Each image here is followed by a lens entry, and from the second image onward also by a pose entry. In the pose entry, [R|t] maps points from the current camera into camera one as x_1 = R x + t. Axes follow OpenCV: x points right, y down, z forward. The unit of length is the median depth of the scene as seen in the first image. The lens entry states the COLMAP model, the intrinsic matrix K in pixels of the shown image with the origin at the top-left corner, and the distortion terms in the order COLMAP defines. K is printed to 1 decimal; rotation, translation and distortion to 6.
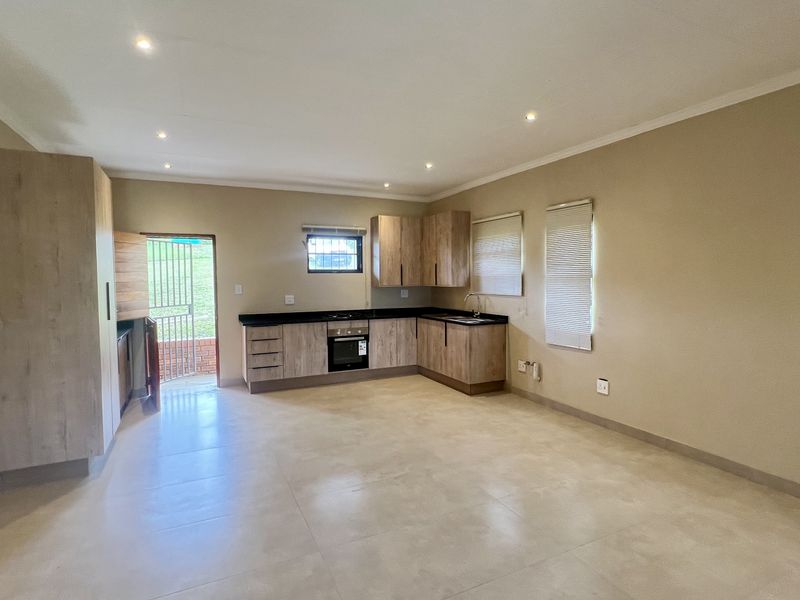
lens RADIAL K [[428.2, 0, 397.4], [0, 428.2, 299.7], [0, 0, 1]] dist [-0.002132, 0.001338]
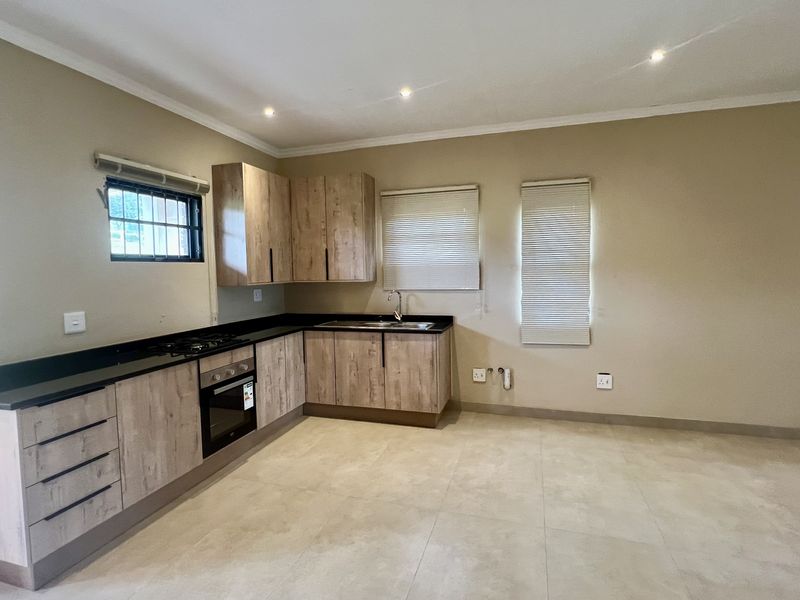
lens RADIAL K [[428.2, 0, 397.3], [0, 428.2, 298.0], [0, 0, 1]] dist [-0.002132, 0.001338]
pose [[0.681556, -0.055407, 0.729665, -0.376434], [0.051590, 0.998286, 0.027617, -0.021432], [-0.729945, 0.018821, 0.683247, 0.512465]]
